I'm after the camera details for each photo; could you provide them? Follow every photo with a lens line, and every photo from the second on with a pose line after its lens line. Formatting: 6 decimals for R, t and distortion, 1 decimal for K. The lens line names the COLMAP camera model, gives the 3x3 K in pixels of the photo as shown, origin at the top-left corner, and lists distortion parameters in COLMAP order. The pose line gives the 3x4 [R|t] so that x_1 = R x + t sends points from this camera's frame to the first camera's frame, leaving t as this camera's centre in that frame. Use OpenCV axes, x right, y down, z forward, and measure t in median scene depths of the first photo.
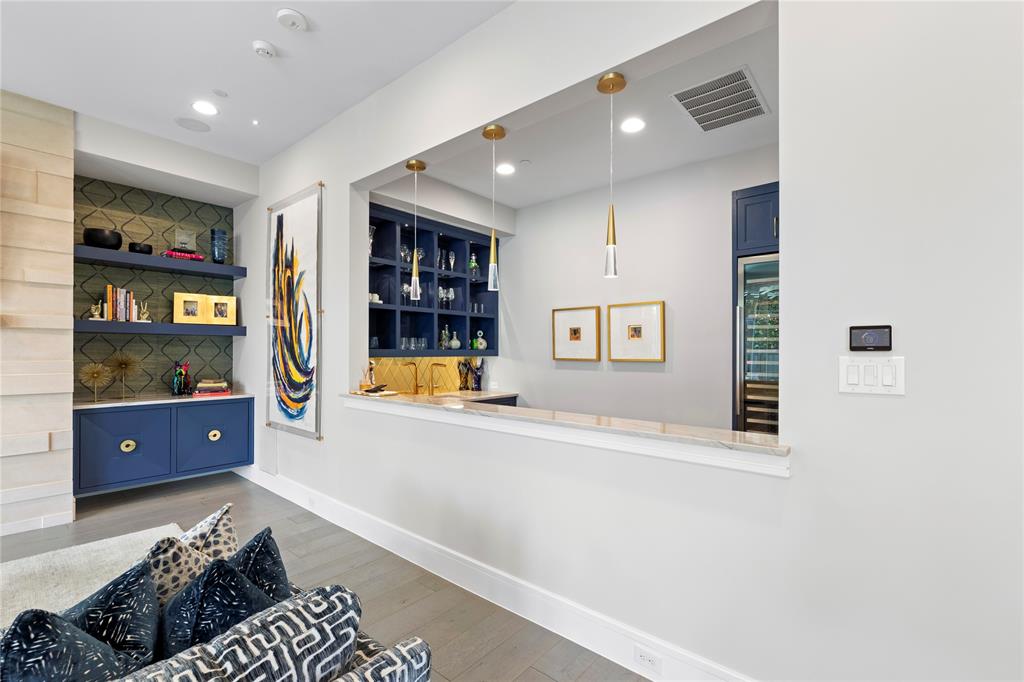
lens RADIAL K [[458.8, 0, 509.4], [0, 458.8, 346.7], [0, 0, 1]] dist [0.001076, 0.000266]
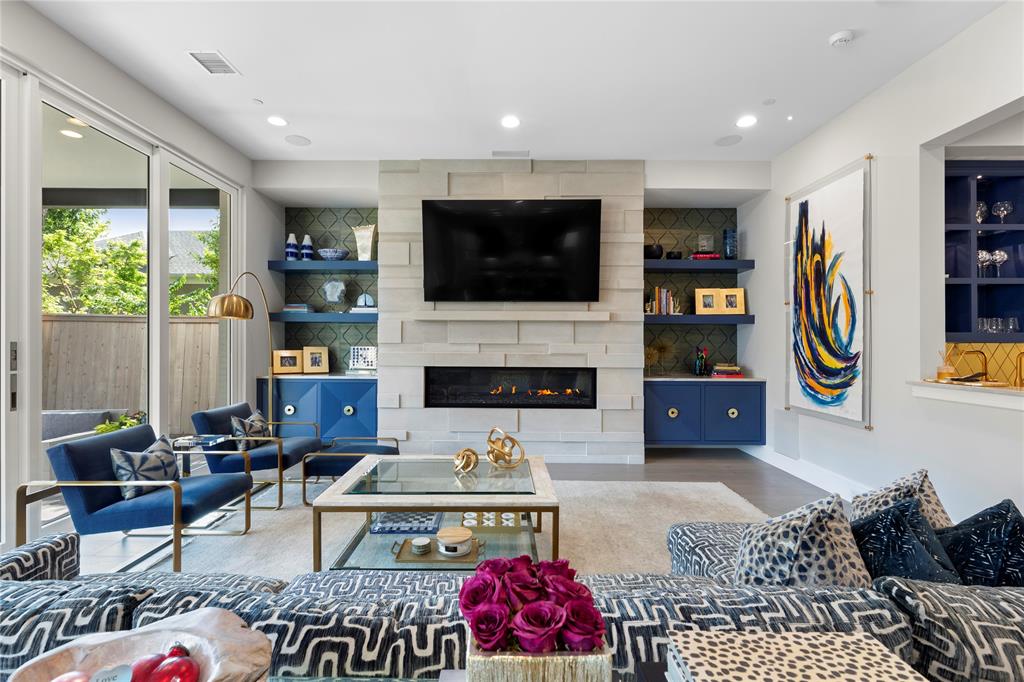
lens RADIAL K [[458.8, 0, 510.0], [0, 458.8, 340.0], [0, 0, 1]] dist [0.001076, 0.000266]
pose [[0.641510, -0.005751, -0.767093, -0.147230], [0.007920, 0.999968, -0.000873, 0.013023], [0.767074, -0.005516, 0.641535, -0.150067]]
